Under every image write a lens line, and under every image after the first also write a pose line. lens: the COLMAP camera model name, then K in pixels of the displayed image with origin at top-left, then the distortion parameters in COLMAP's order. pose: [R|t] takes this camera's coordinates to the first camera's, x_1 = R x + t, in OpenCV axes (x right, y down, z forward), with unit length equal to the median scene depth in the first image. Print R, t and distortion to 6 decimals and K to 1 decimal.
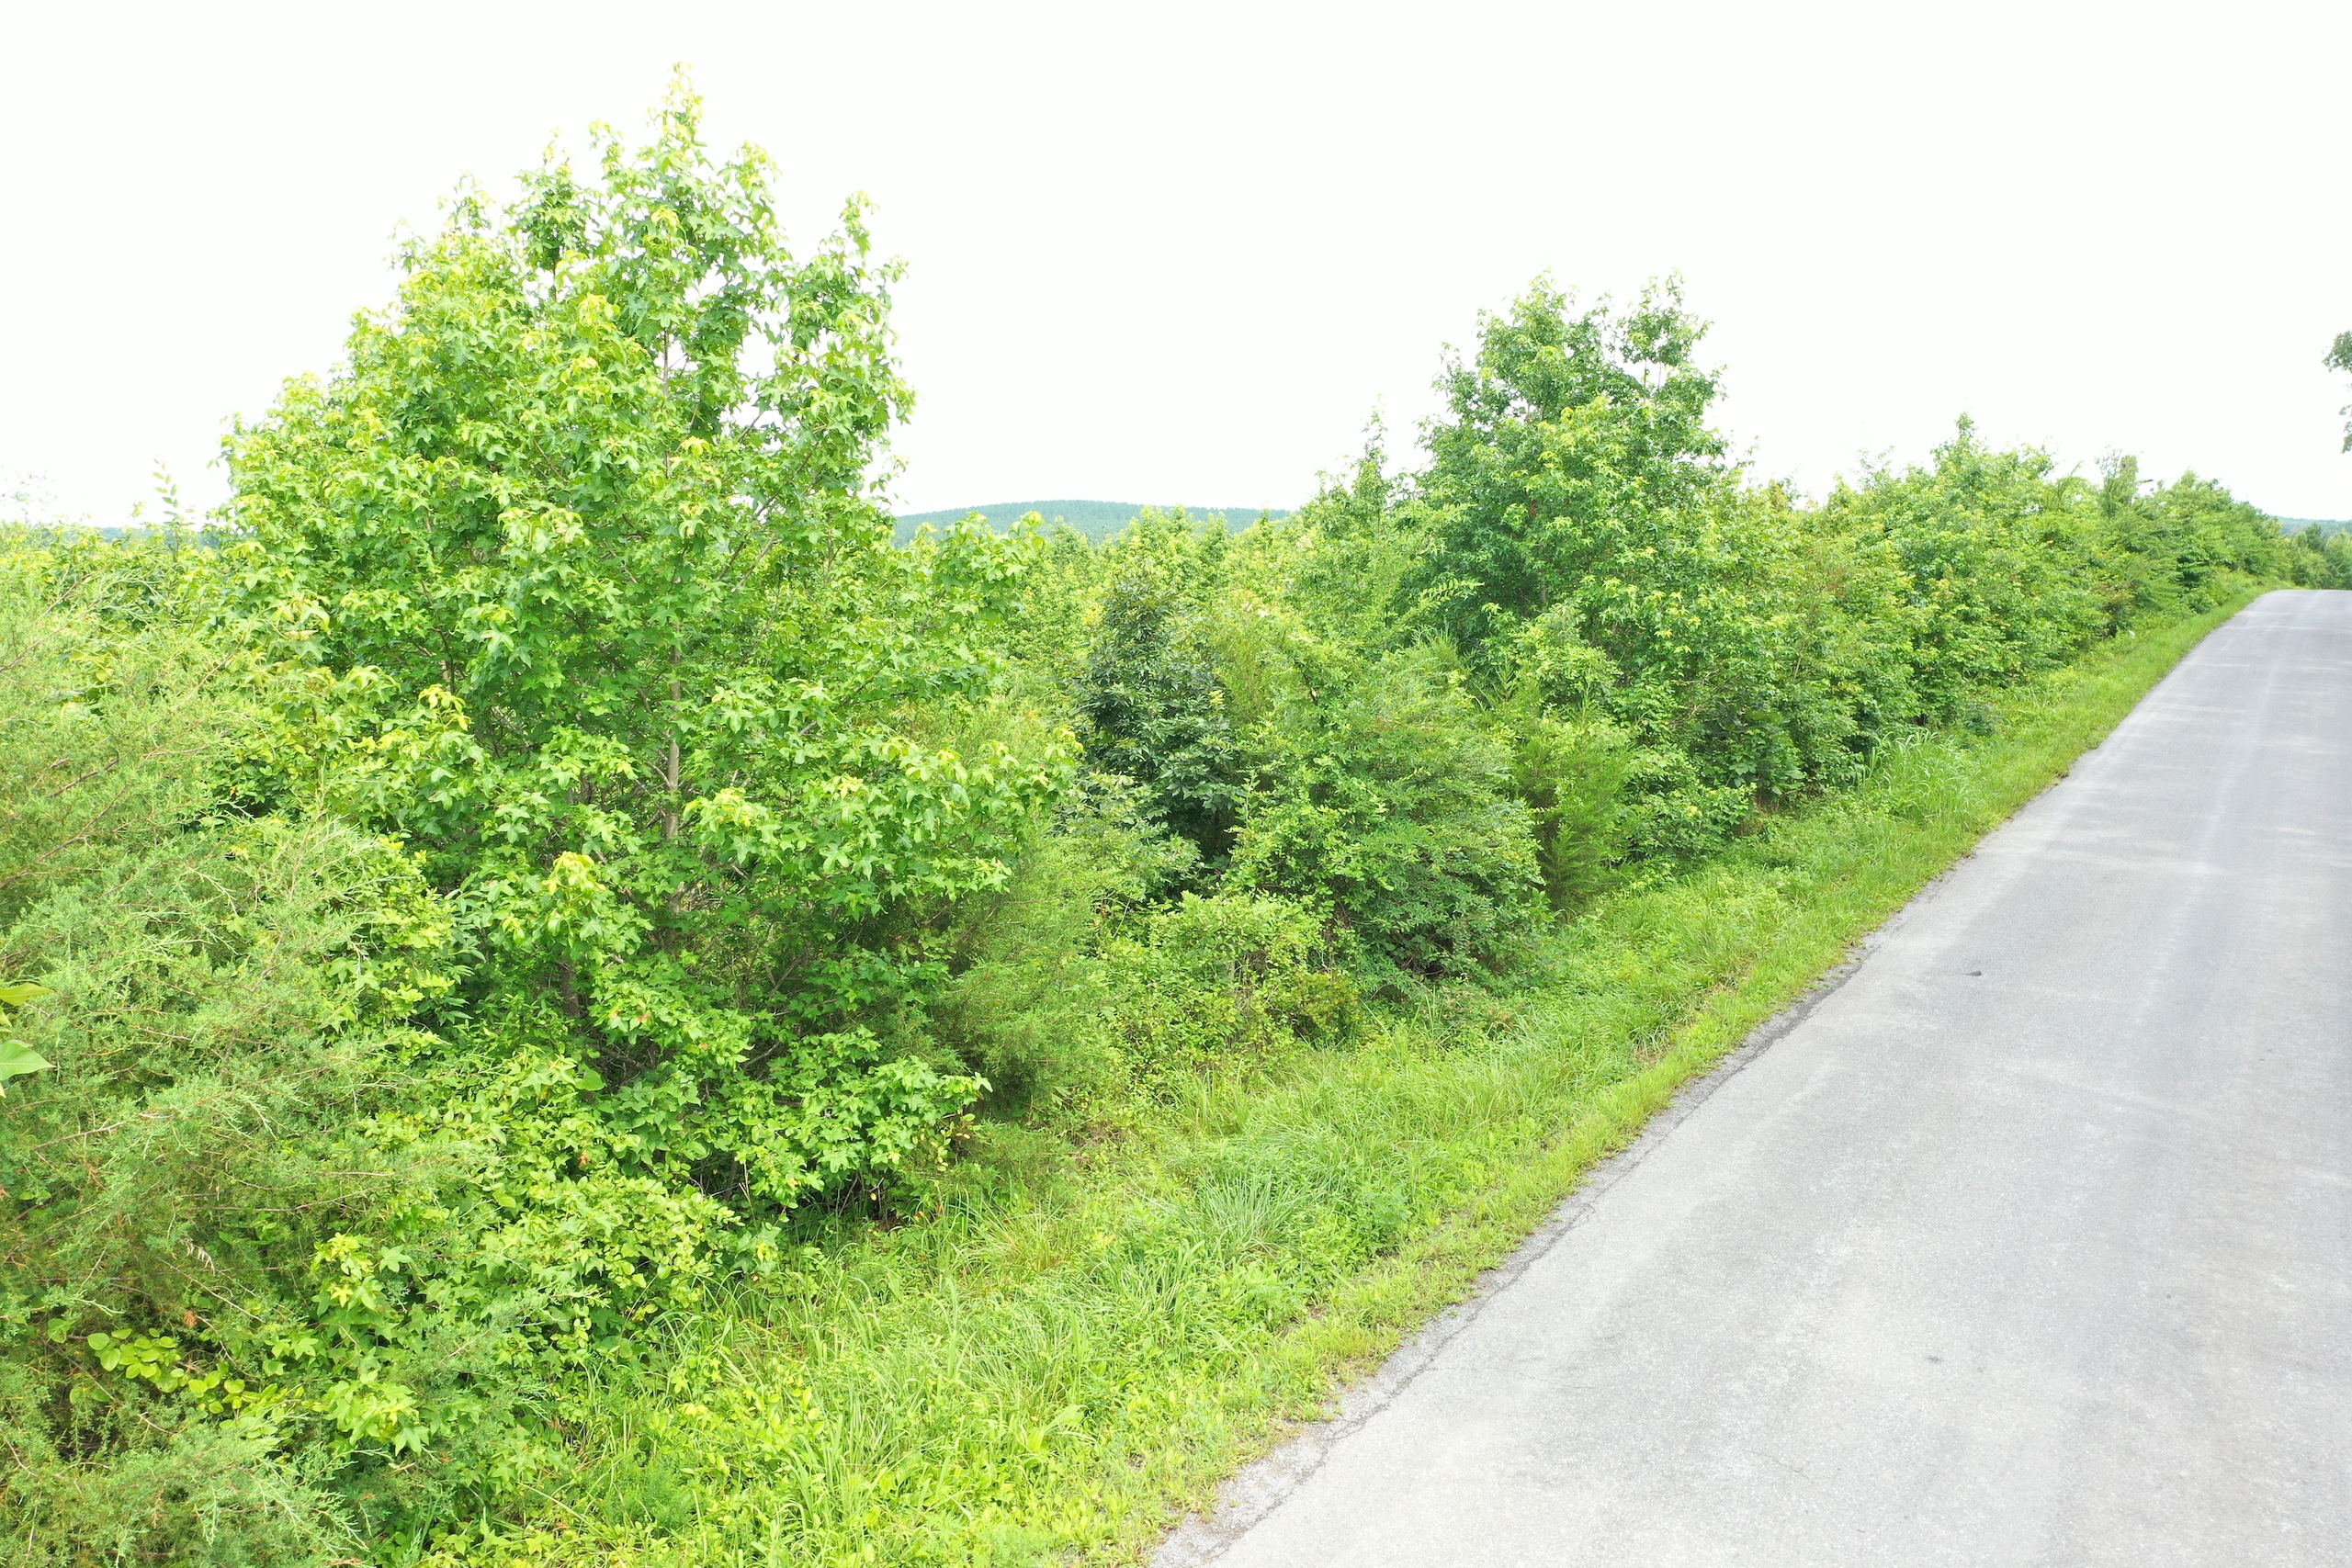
lens RADIAL K [[1847.3, 0, 1161.3], [0, 1847.3, 784.7], [0, 0, 1]] dist [-0.007050, -0.005091]
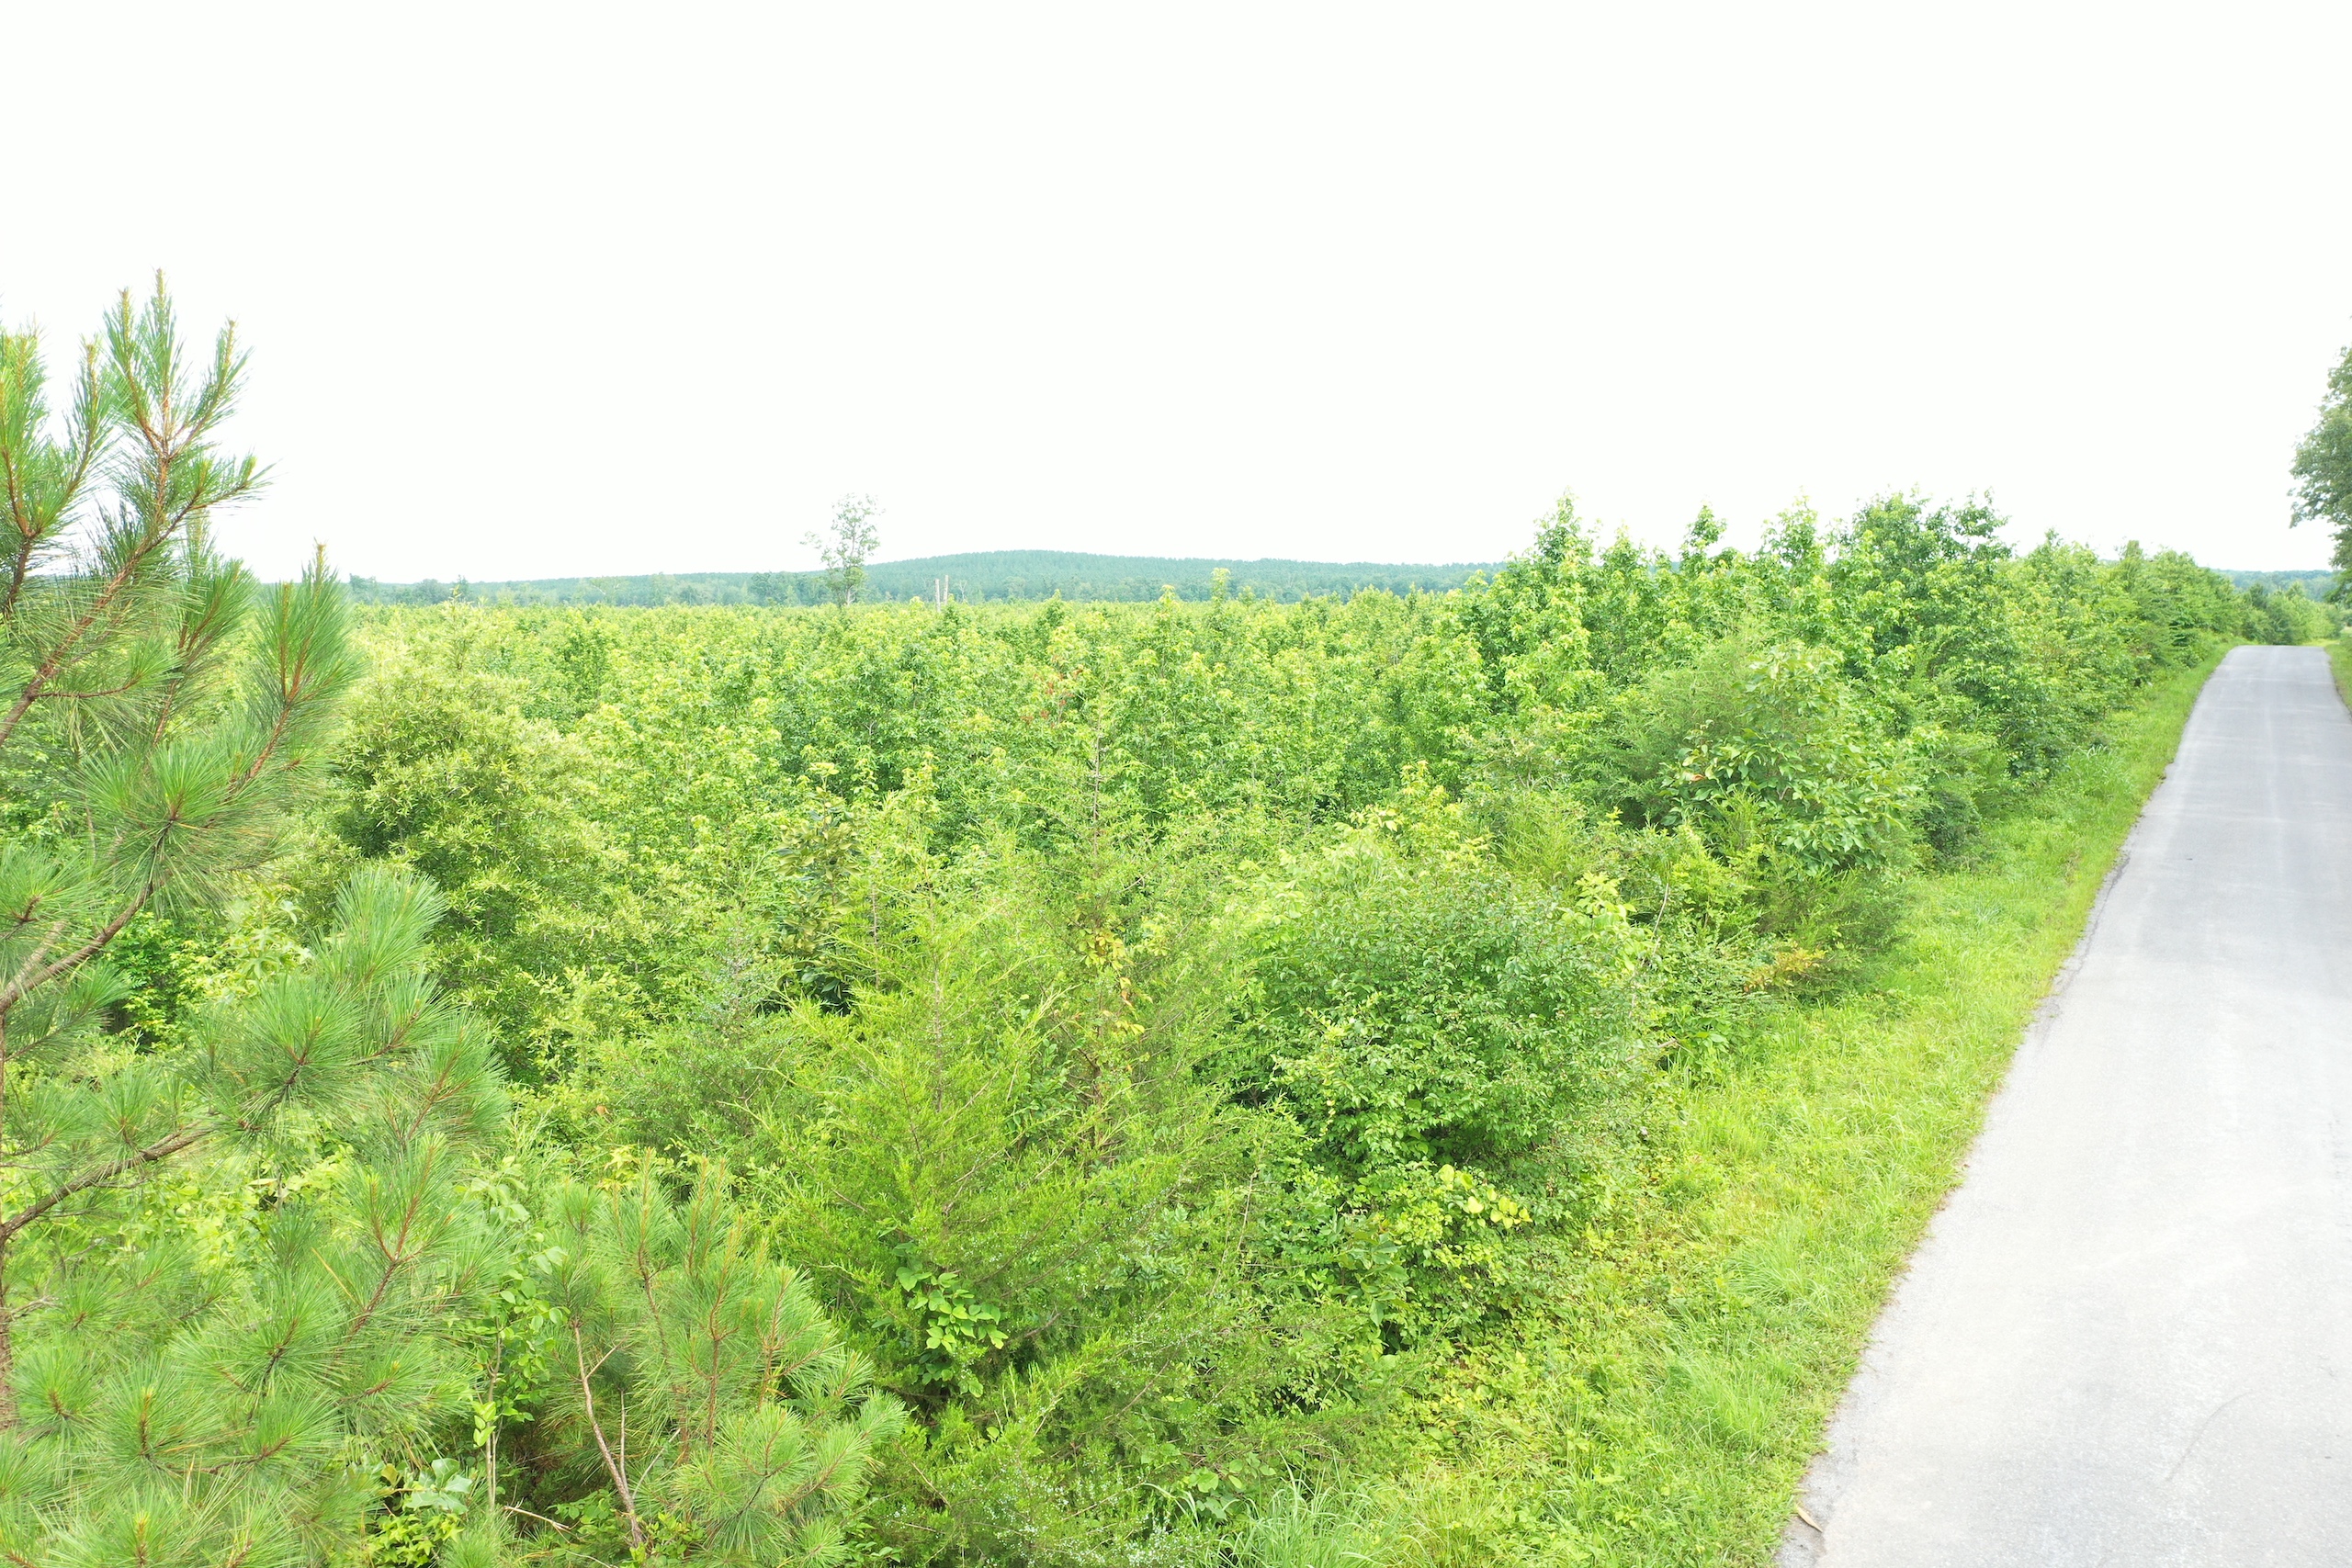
lens RADIAL K [[1847.3, 0, 1173.6], [0, 1847.3, 792.2], [0, 0, 1]] dist [-0.007050, -0.005091]
pose [[0.999442, -0.002268, 0.033329, -0.767092], [0.002995, 0.999758, -0.021793, 0.074725], [-0.033271, 0.021881, 0.999207, -1.013668]]
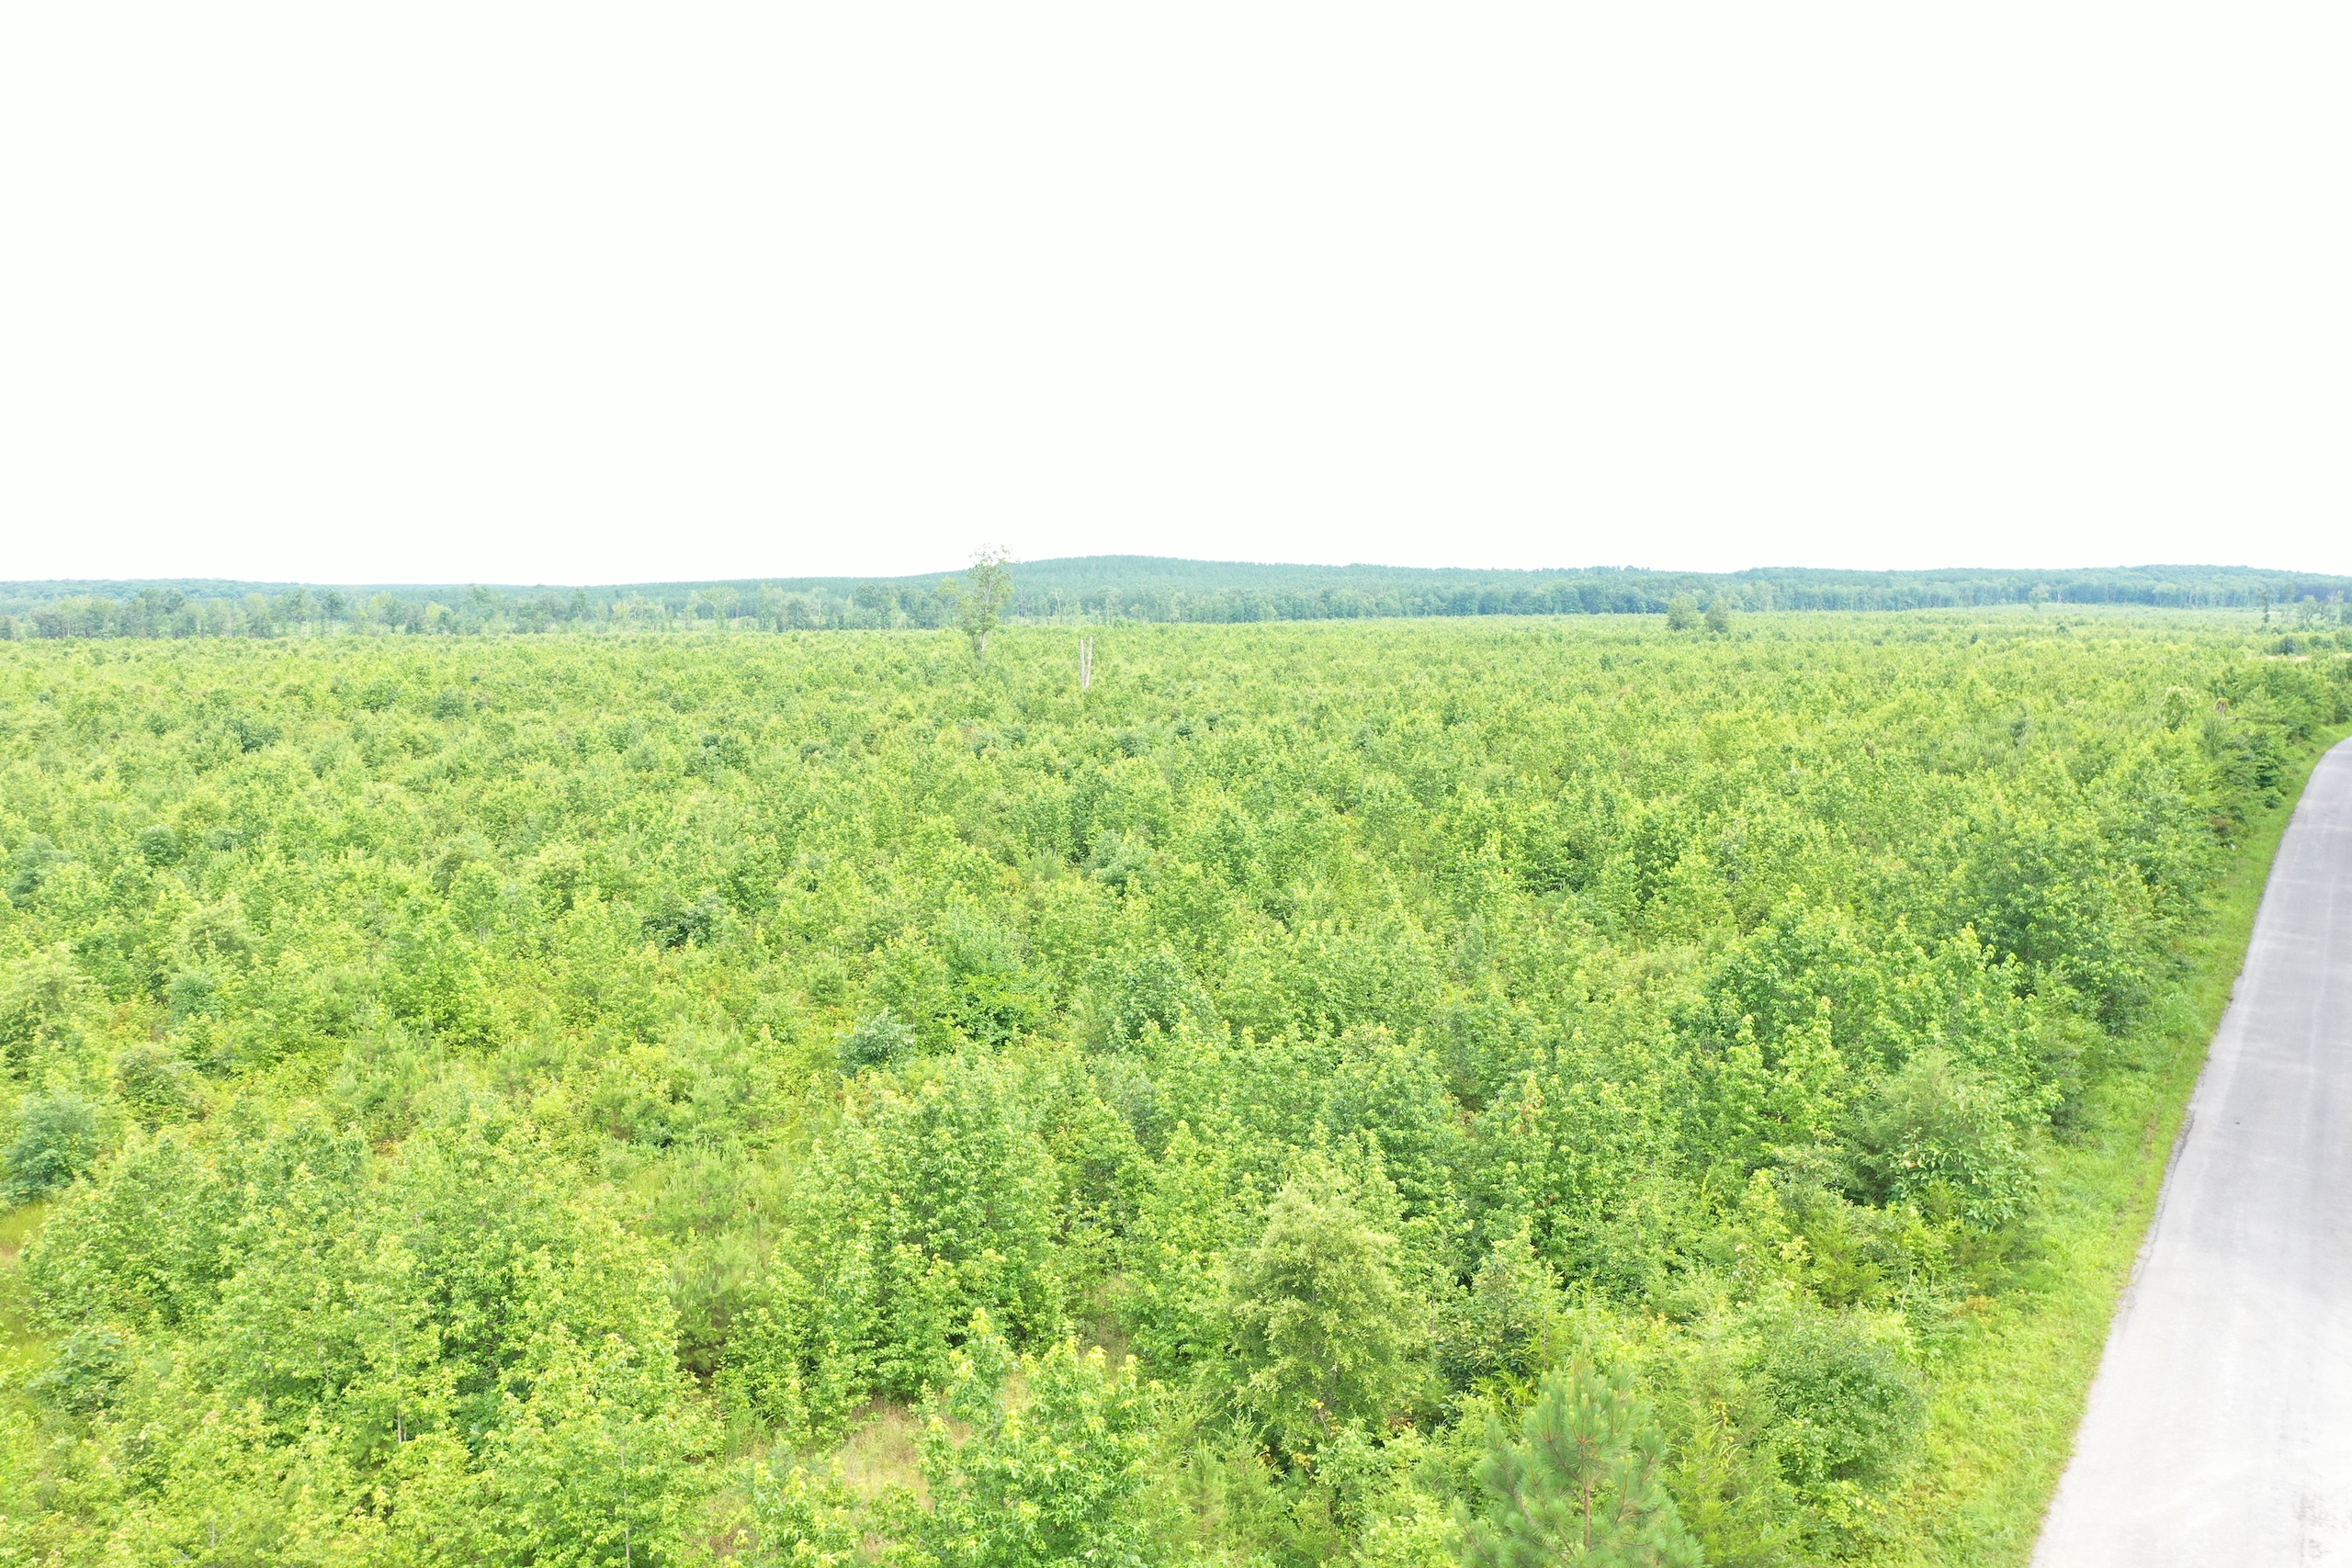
lens RADIAL K [[1847.3, 0, 1177.1], [0, 1847.3, 789.0], [0, 0, 1]] dist [-0.007050, -0.005091]
pose [[0.999947, 0.003790, -0.009537, -1.195761], [-0.003998, 0.999754, -0.021835, -0.351716], [0.009452, 0.021872, 0.999716, -1.900110]]
